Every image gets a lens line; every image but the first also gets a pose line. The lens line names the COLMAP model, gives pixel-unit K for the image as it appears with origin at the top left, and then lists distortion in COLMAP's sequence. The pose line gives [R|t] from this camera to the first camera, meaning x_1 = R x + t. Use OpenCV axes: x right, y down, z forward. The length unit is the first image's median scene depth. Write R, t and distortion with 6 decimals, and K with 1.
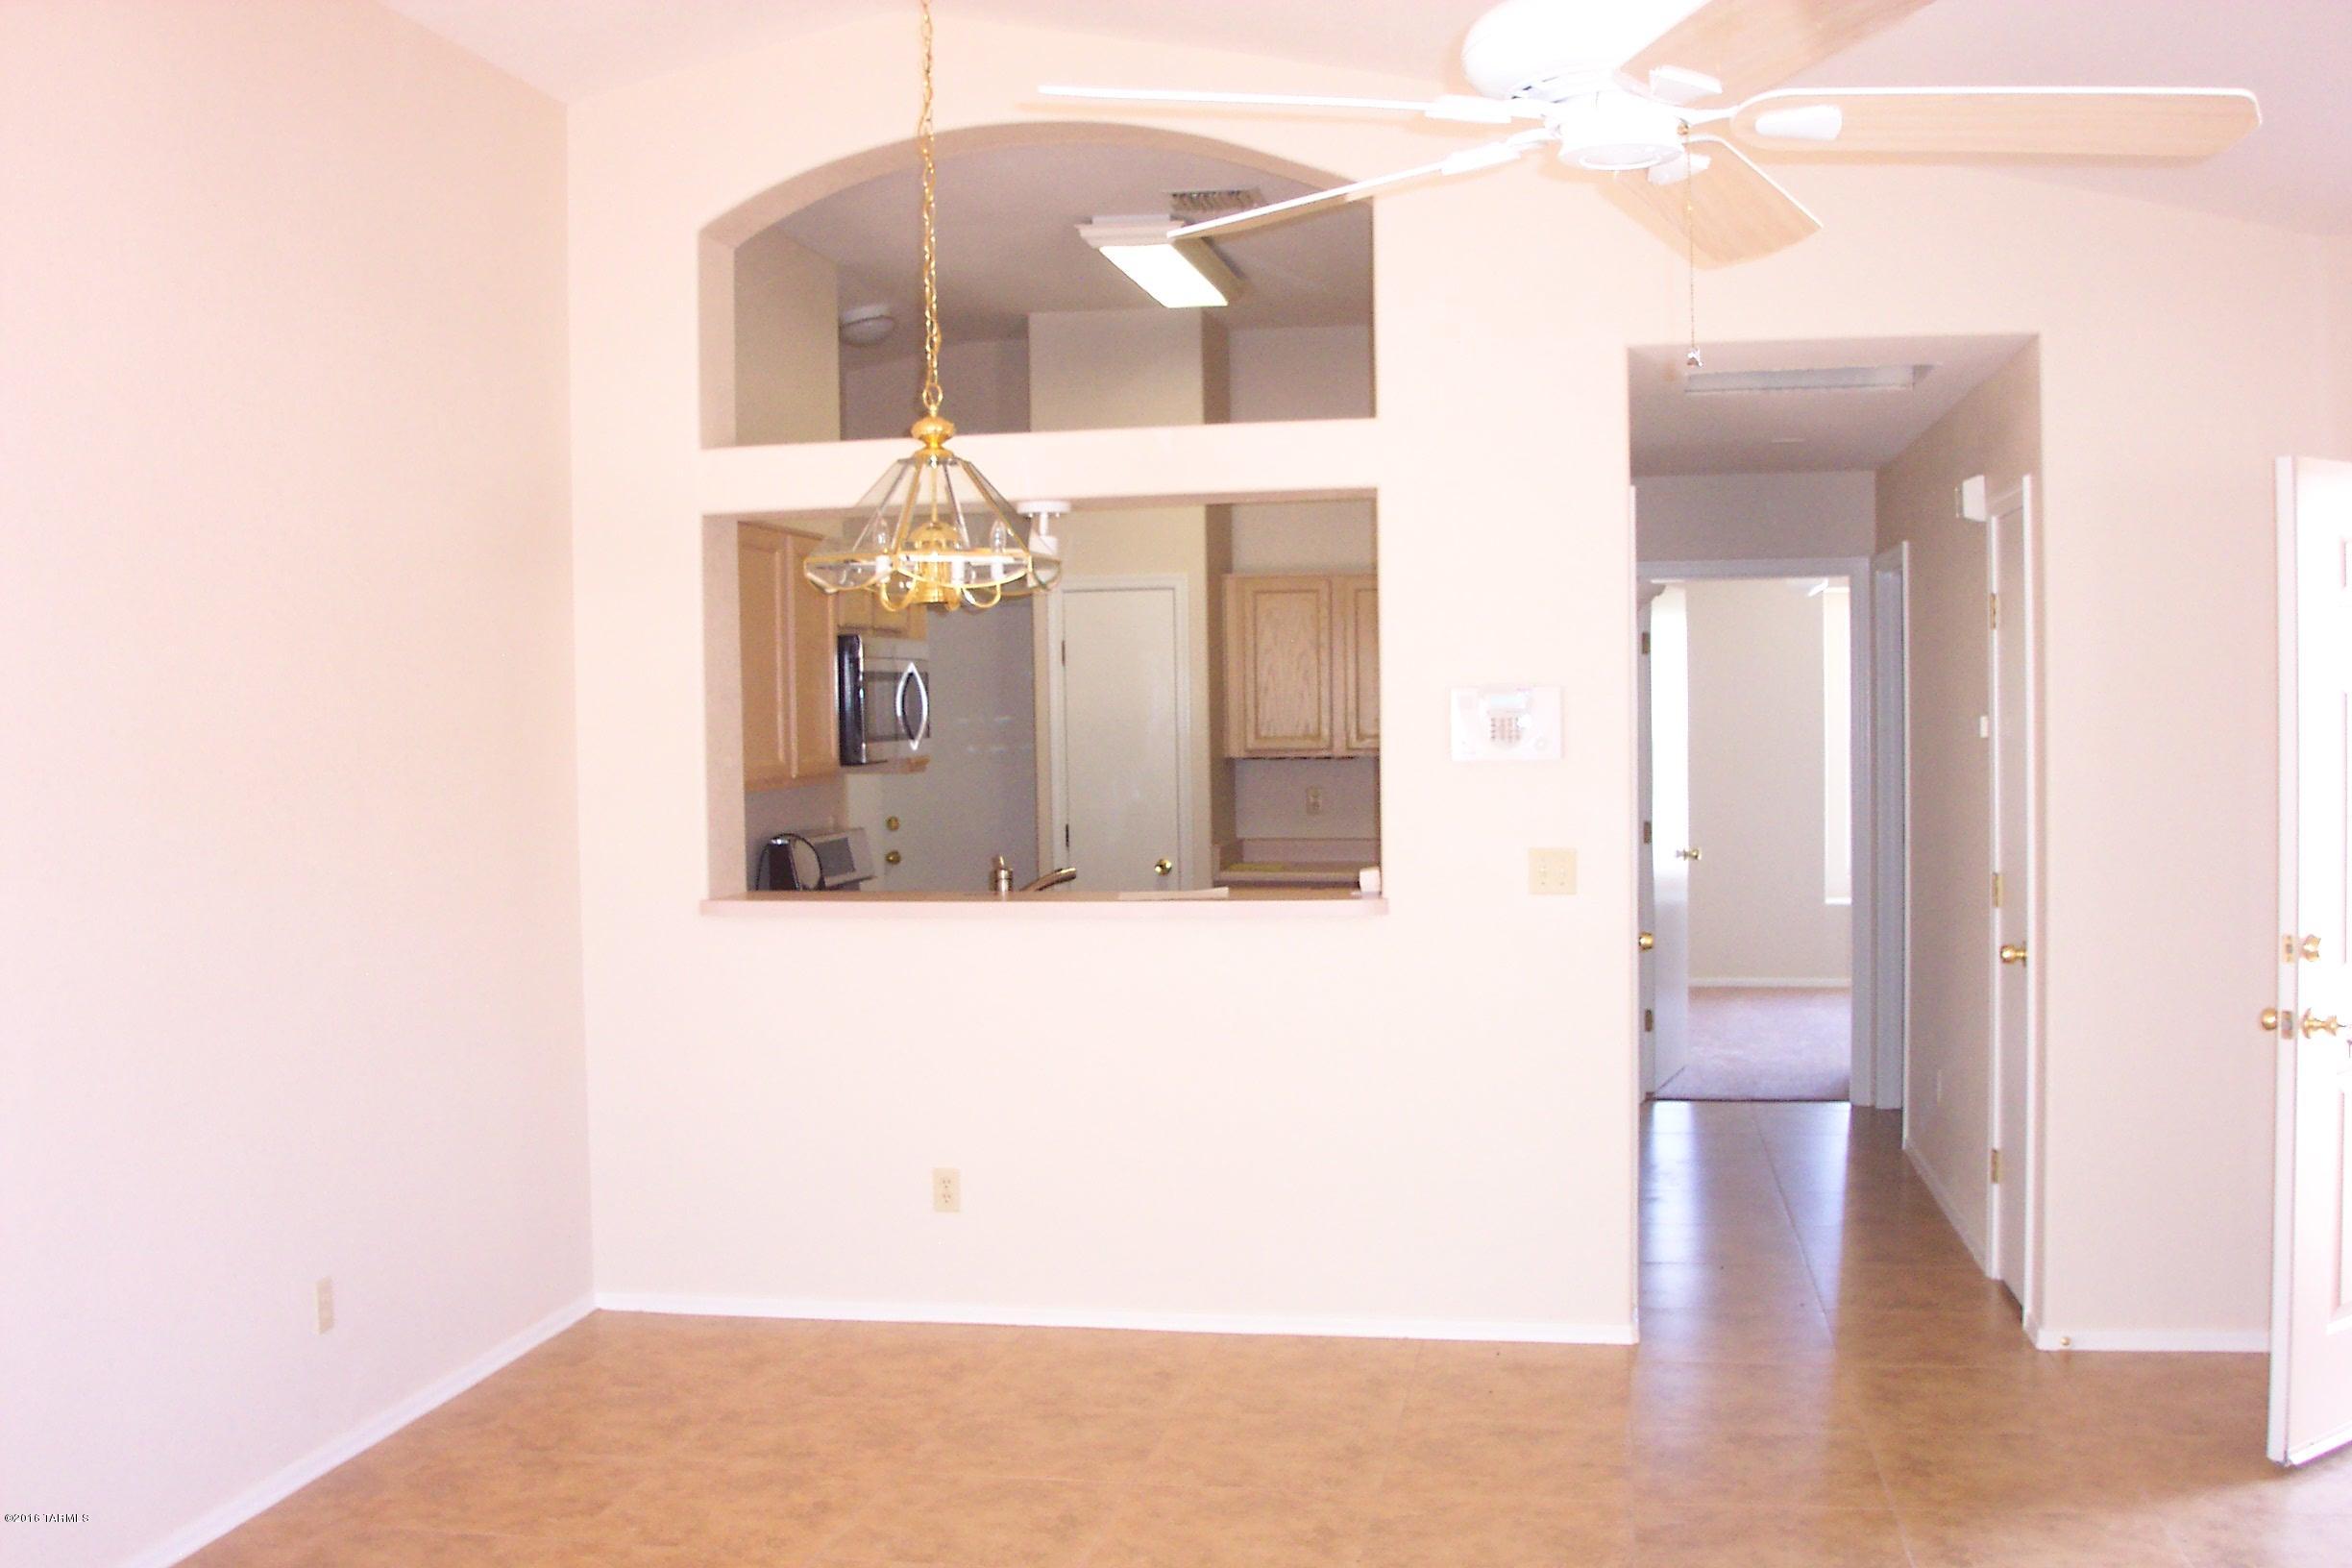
lens RADIAL K [[2332.0, 0, 1170.0], [0, 2332.0, 803.6], [0, 0, 1]] dist [-0.125749, 0.017472]
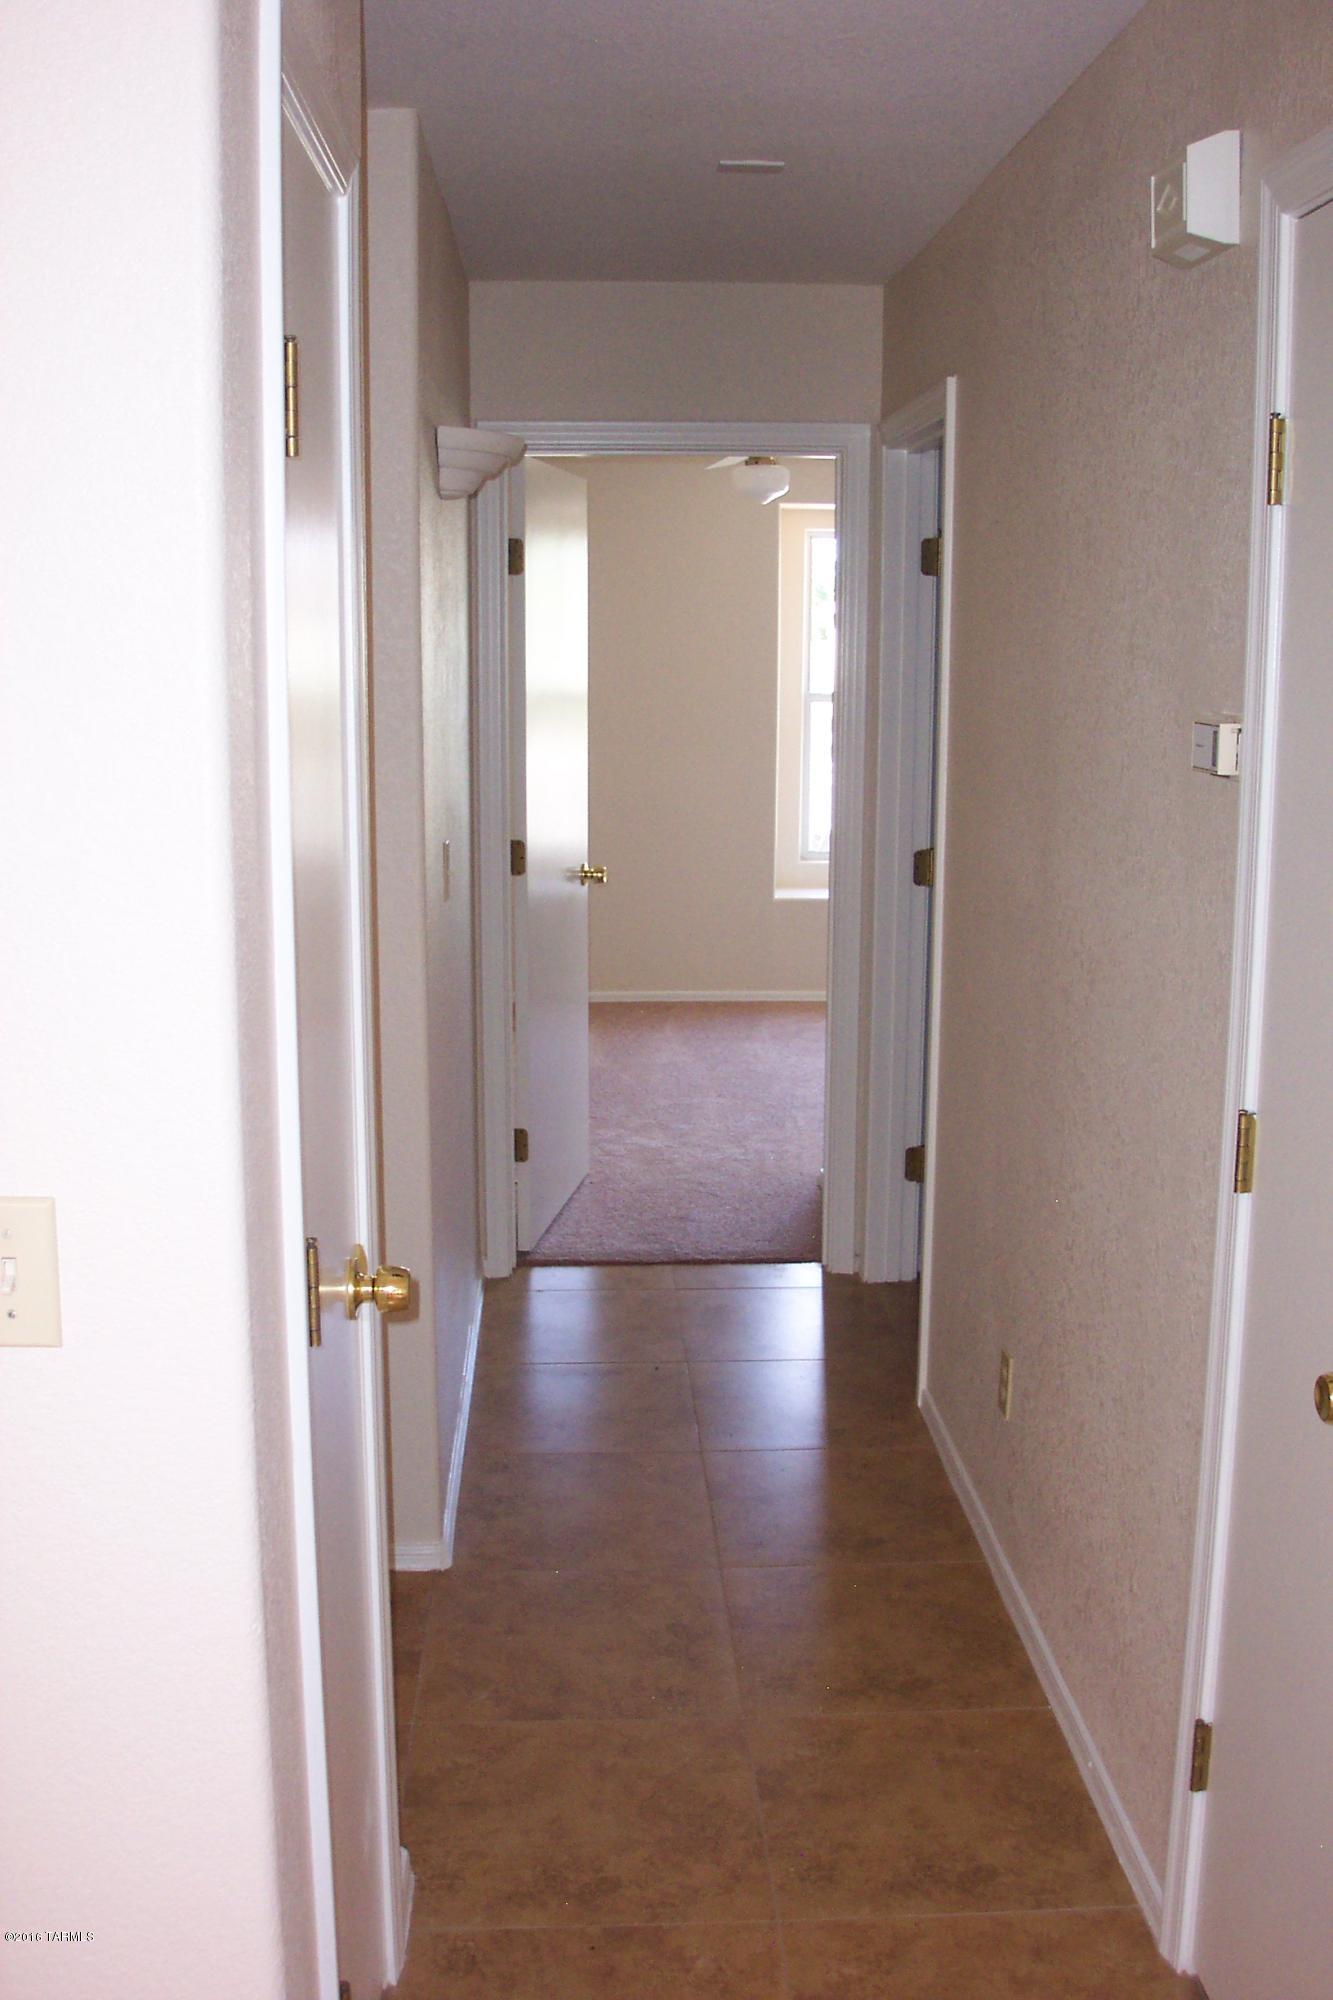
lens RADIAL K [[1983.0, 0, 666.5], [0, 1983.0, 1000.0], [0, 0, 1]] dist [-0.125749, 0.017472]
pose [[0.972565, -0.023784, 0.231411, 0.164907], [-0.008927, 0.990212, 0.139287, -0.034846], [-0.232458, -0.137532, 0.962833, 0.640344]]
